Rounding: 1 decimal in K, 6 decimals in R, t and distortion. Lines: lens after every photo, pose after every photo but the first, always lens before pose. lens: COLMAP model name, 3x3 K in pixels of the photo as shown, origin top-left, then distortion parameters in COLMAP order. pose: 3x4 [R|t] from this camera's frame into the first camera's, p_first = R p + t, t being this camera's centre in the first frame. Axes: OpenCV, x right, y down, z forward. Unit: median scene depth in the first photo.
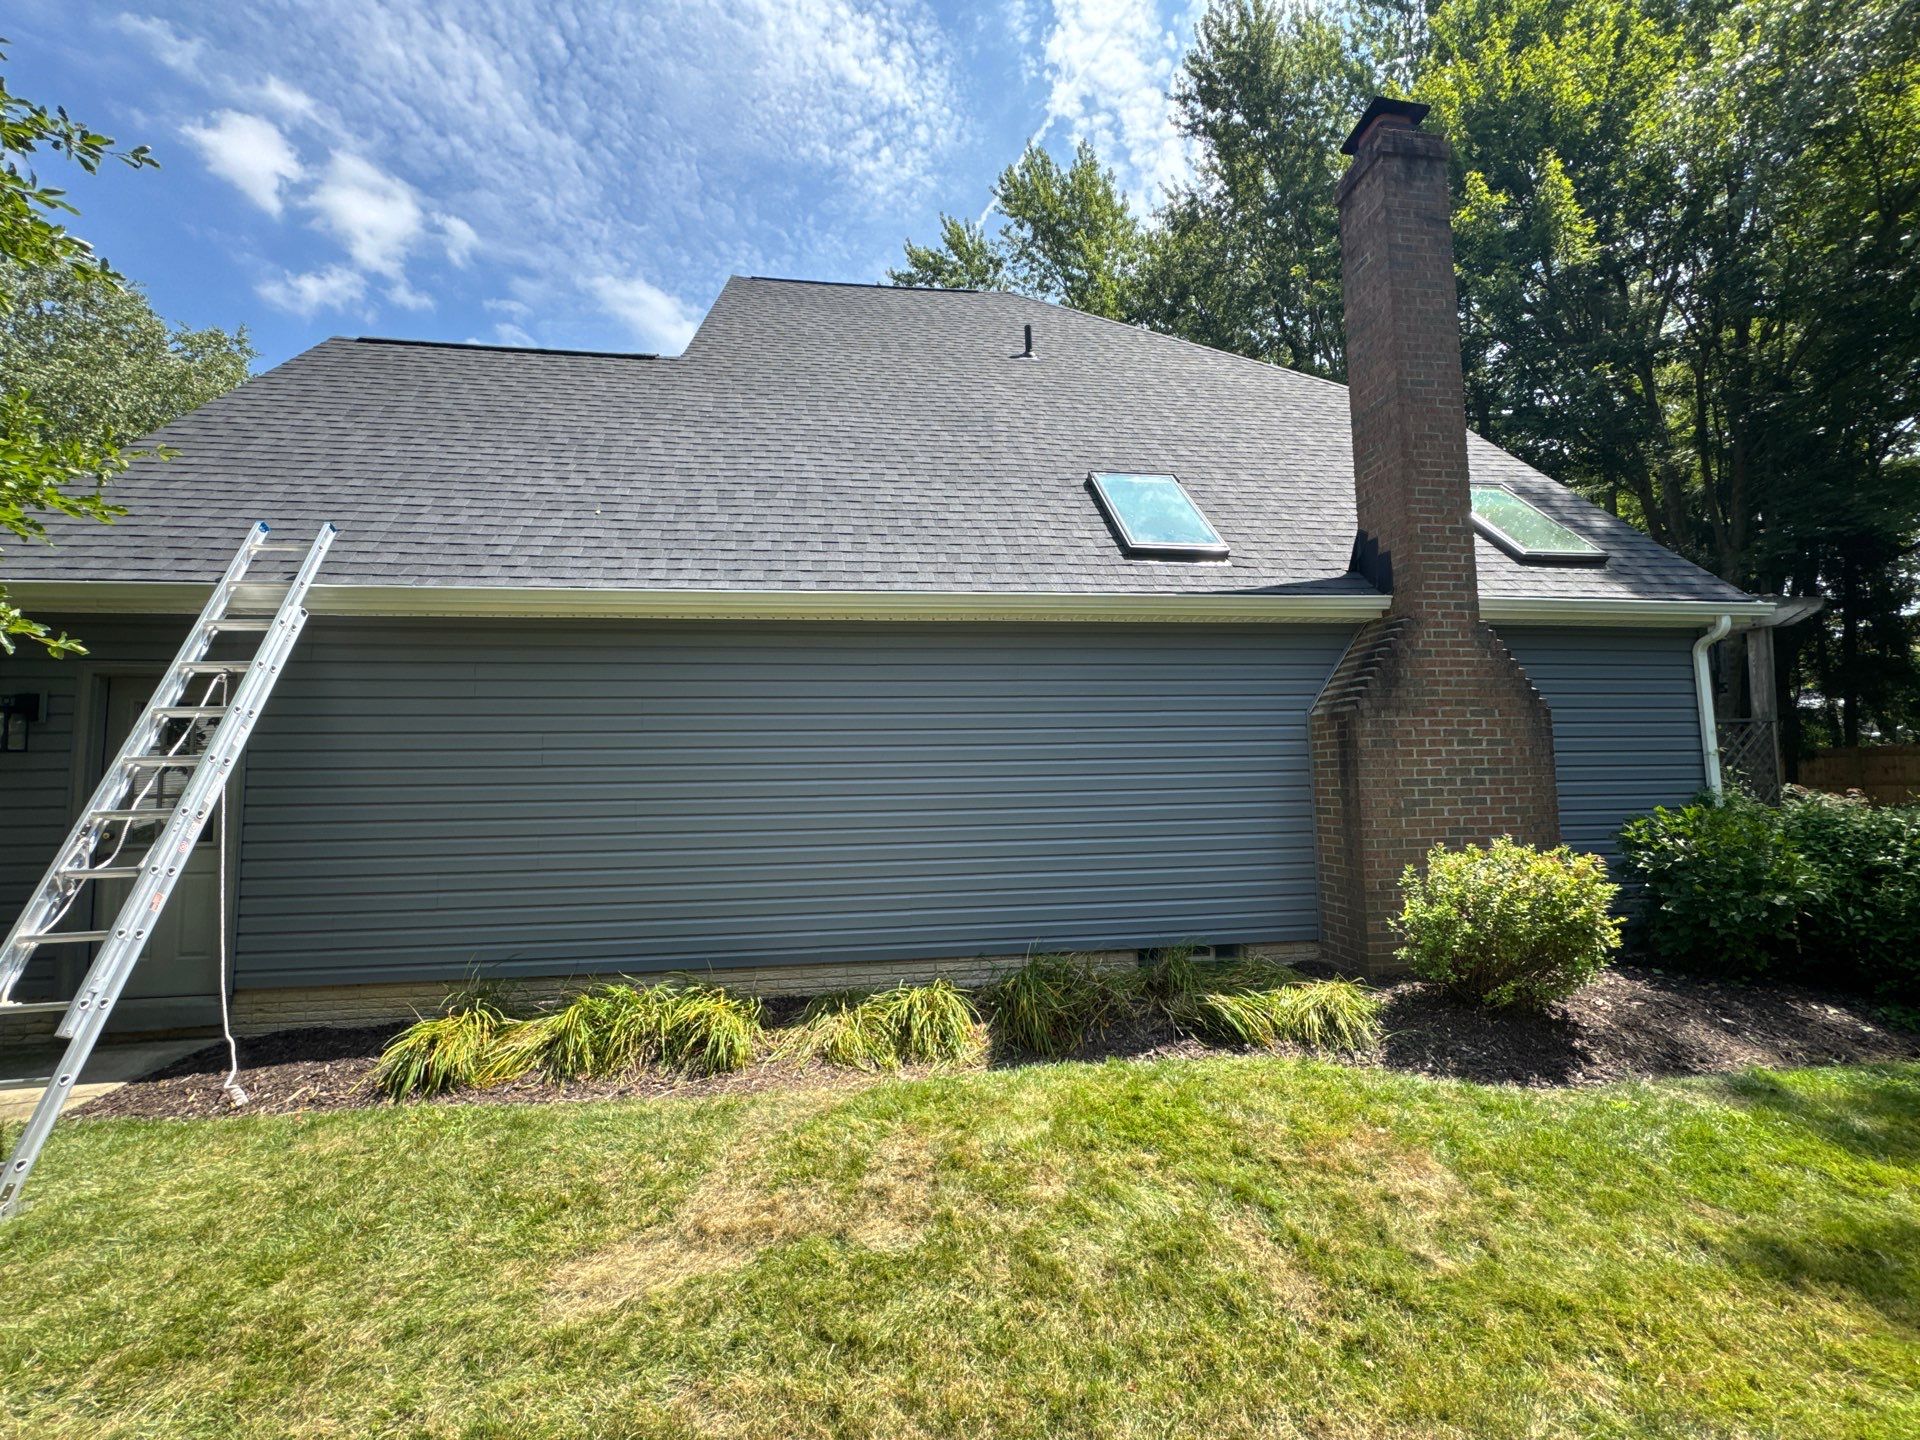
lens RADIAL K [[1340.3, 0, 858.4], [0, 1340.3, 669.0], [0, 0, 1]] dist [0.000149, -0.057246]
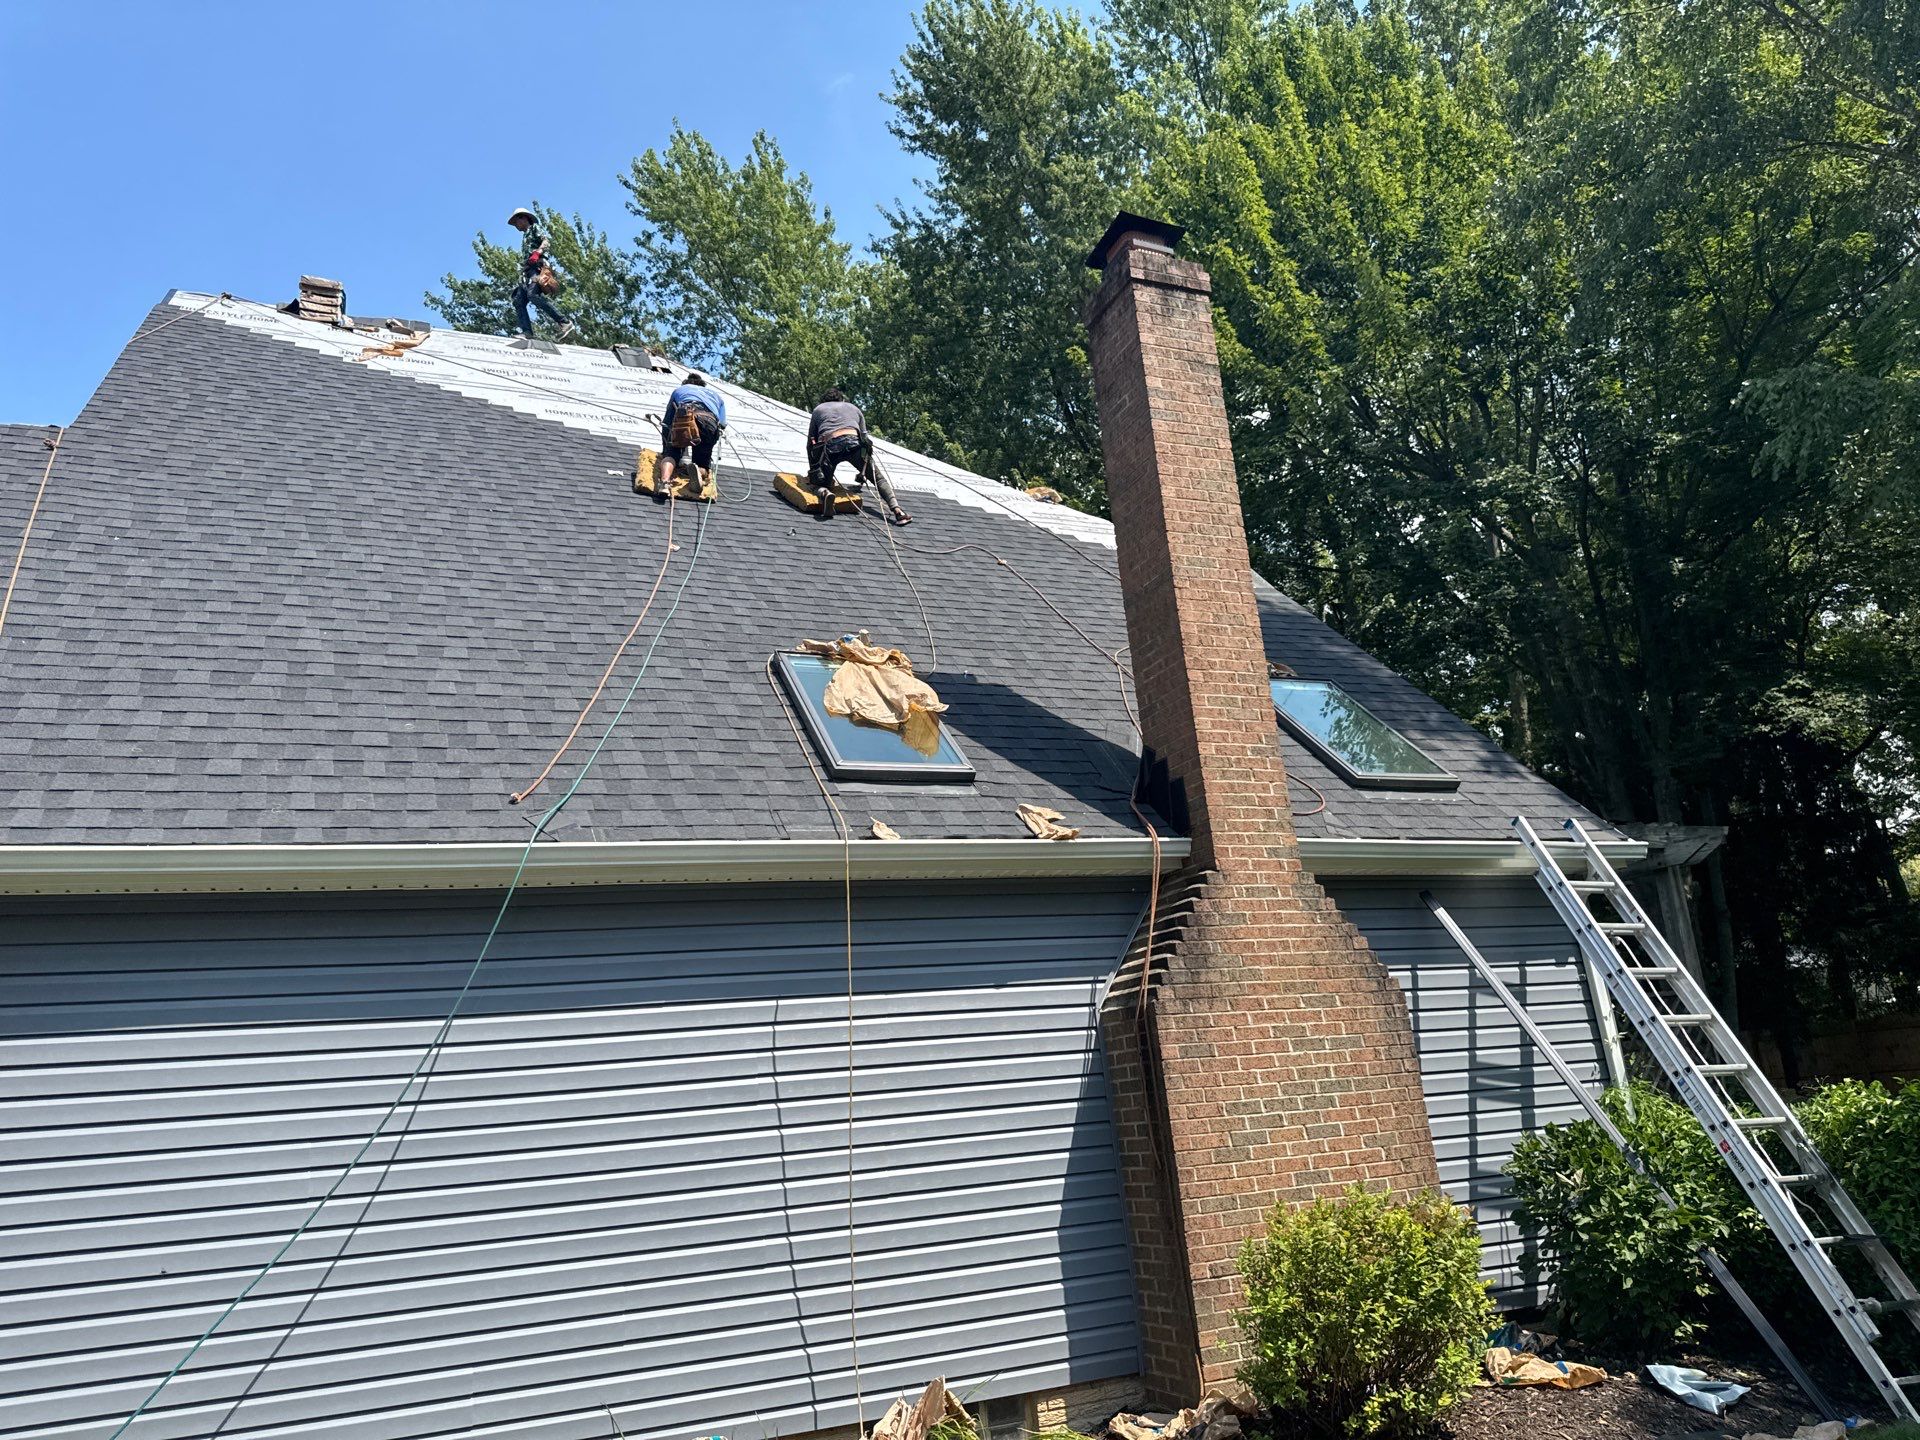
lens RADIAL K [[1340.3, 0, 858.4], [0, 1340.3, 669.0], [0, 0, 1]] dist [0.000149, -0.057246]
pose [[0.963535, 0.017162, 0.267032, 0.038572], [0.038982, 0.978291, -0.203534, -0.005174], [-0.264728, 0.206522, 0.941949, 0.384795]]
